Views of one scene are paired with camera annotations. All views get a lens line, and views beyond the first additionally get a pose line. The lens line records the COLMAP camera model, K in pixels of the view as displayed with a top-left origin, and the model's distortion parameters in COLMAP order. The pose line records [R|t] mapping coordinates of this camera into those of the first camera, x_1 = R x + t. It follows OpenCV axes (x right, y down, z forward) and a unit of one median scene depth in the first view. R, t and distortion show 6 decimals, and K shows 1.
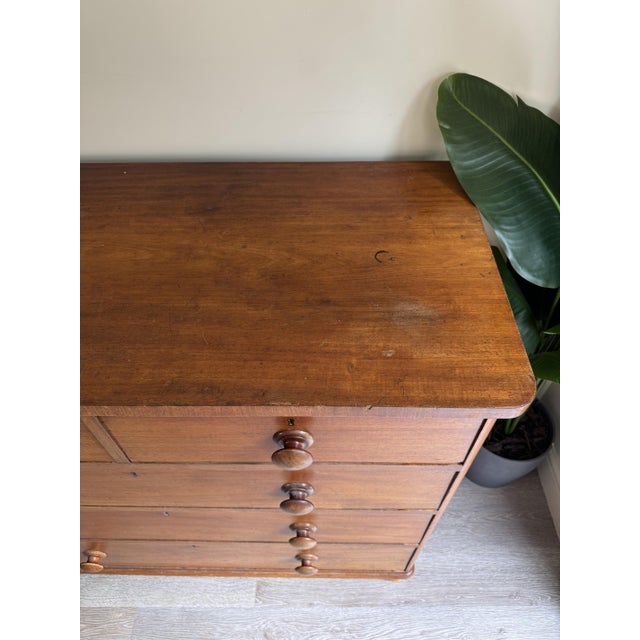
lens RADIAL K [[463.8, 0, 321.2], [0, 463.8, 328.5], [0, 0, 1]] dist [0.049245, -0.056292]
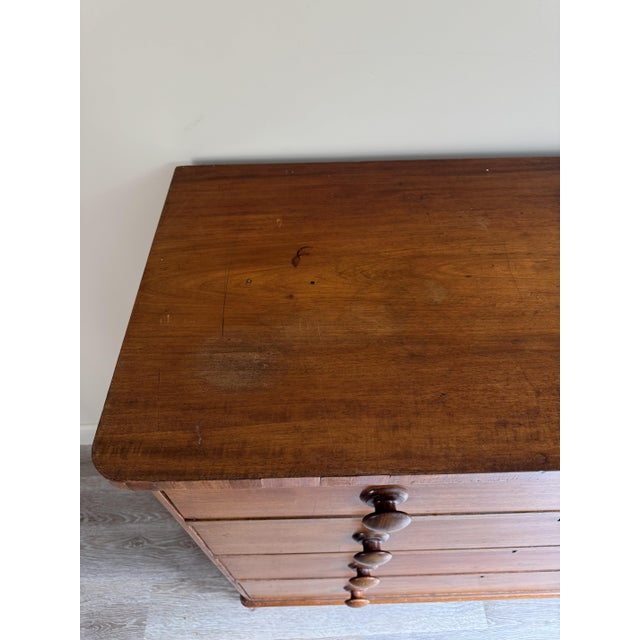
lens RADIAL K [[463.8, 0, 319.1], [0, 463.8, 325.5], [0, 0, 1]] dist [0.049245, -0.056292]
pose [[0.999077, -0.031566, 0.029145, -0.748510], [0.030667, 0.999055, 0.030805, -0.080708], [-0.030090, -0.029883, 0.999100, 0.135630]]
